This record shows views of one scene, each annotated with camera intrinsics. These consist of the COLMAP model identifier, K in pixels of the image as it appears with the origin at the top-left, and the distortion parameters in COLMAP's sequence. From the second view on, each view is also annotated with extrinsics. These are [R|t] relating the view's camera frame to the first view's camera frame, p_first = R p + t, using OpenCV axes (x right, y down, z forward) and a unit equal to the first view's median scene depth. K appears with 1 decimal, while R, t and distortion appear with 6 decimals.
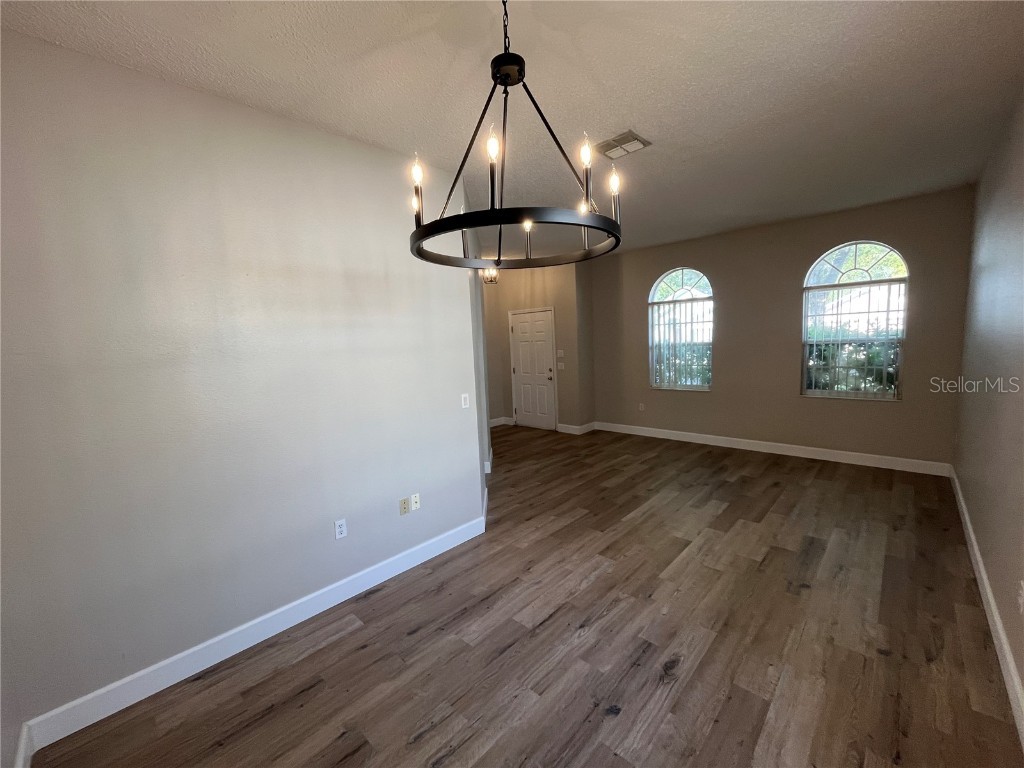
lens RADIAL K [[413.9, 0, 509.1], [0, 413.9, 386.7], [0, 0, 1]] dist [-0.002376, 0.000093]
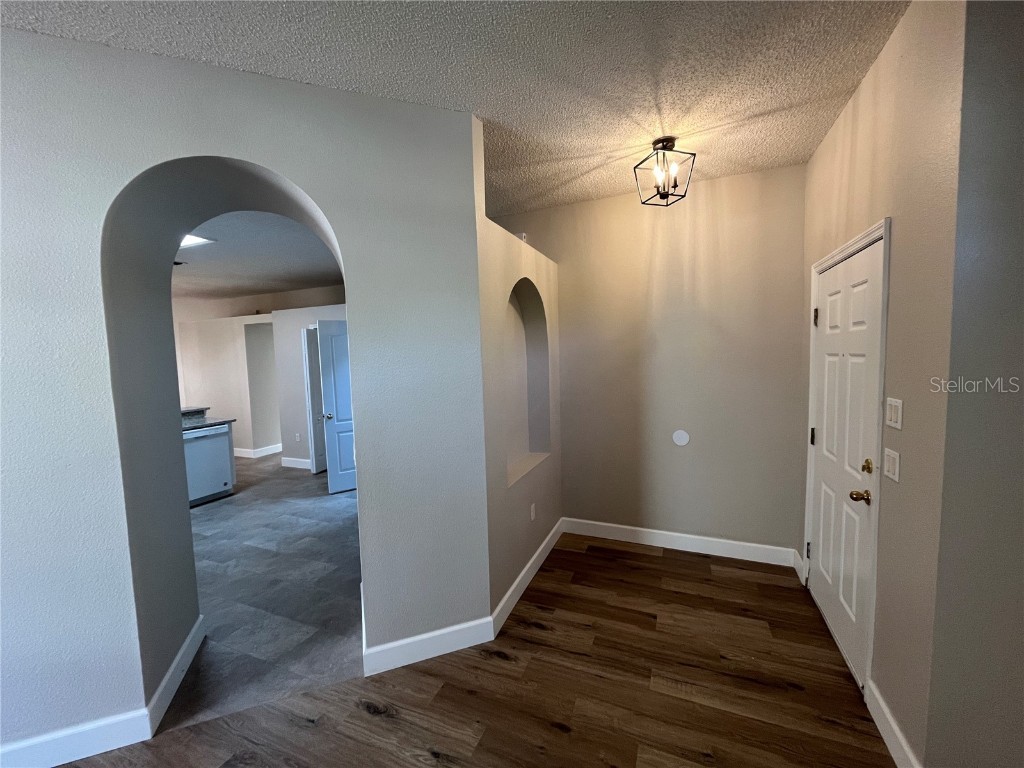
lens RADIAL K [[413.9, 0, 509.1], [0, 413.9, 386.7], [0, 0, 1]] dist [-0.002376, 0.000093]
pose [[0.357059, 0.106366, -0.928006, 0.543552], [-0.089215, 0.992837, 0.079470, -0.192654], [0.929812, 0.054416, 0.363991, 1.453365]]
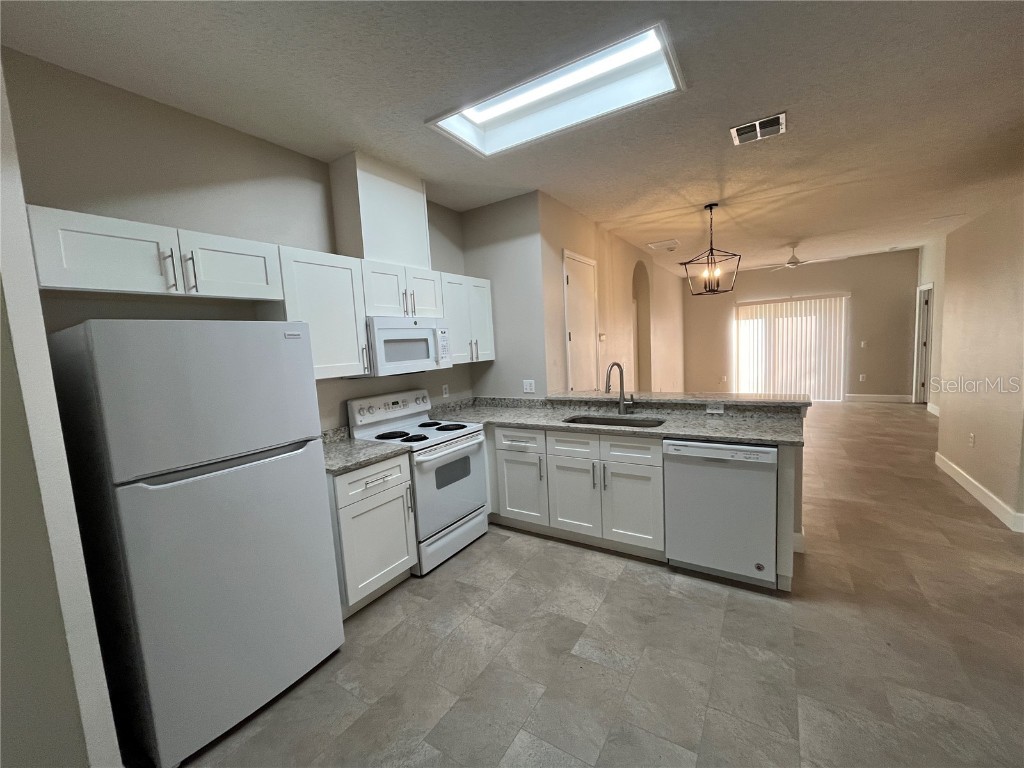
lens RADIAL K [[413.9, 0, 509.1], [0, 413.9, 386.7], [0, 0, 1]] dist [-0.002376, 0.000093]
pose [[-0.976344, 0.119017, -0.180517, -0.630008], [0.079086, 0.973592, 0.214157, -0.128627], [0.201238, 0.194815, -0.959974, 1.602748]]
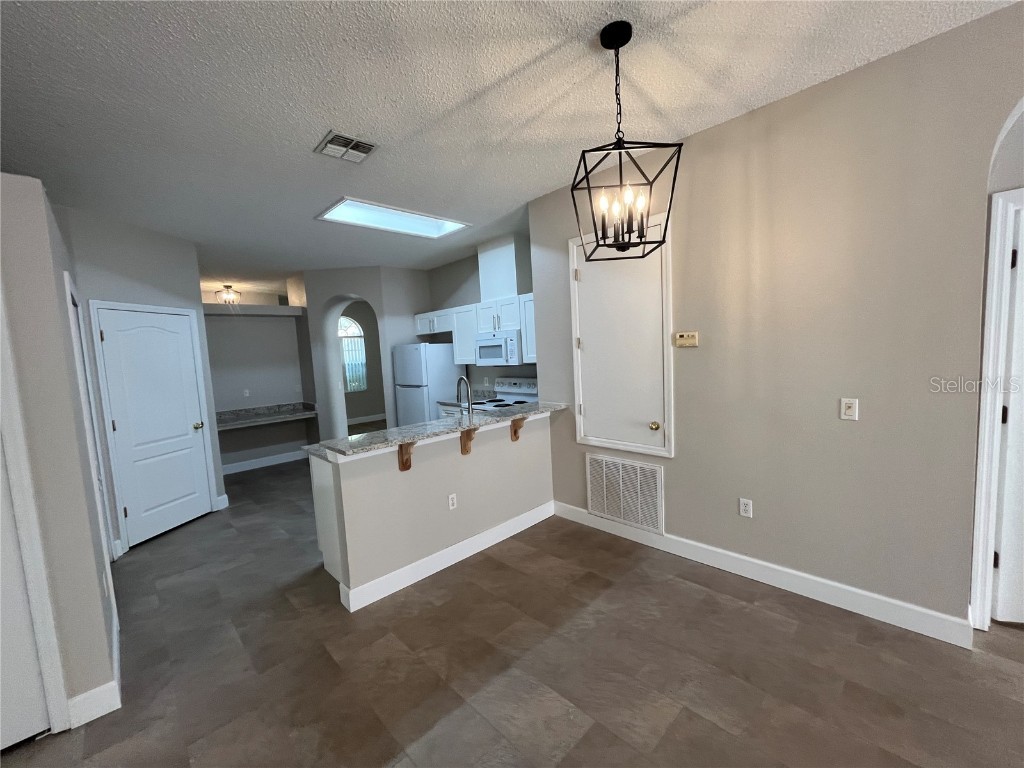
lens RADIAL K [[413.9, 0, 509.1], [0, 413.9, 386.7], [0, 0, 1]] dist [-0.002376, 0.000093]
pose [[0.043613, -0.050535, 0.997770, -2.067097], [0.162849, 0.985722, 0.042807, 0.036862], [-0.985687, 0.160619, 0.051220, 0.571261]]
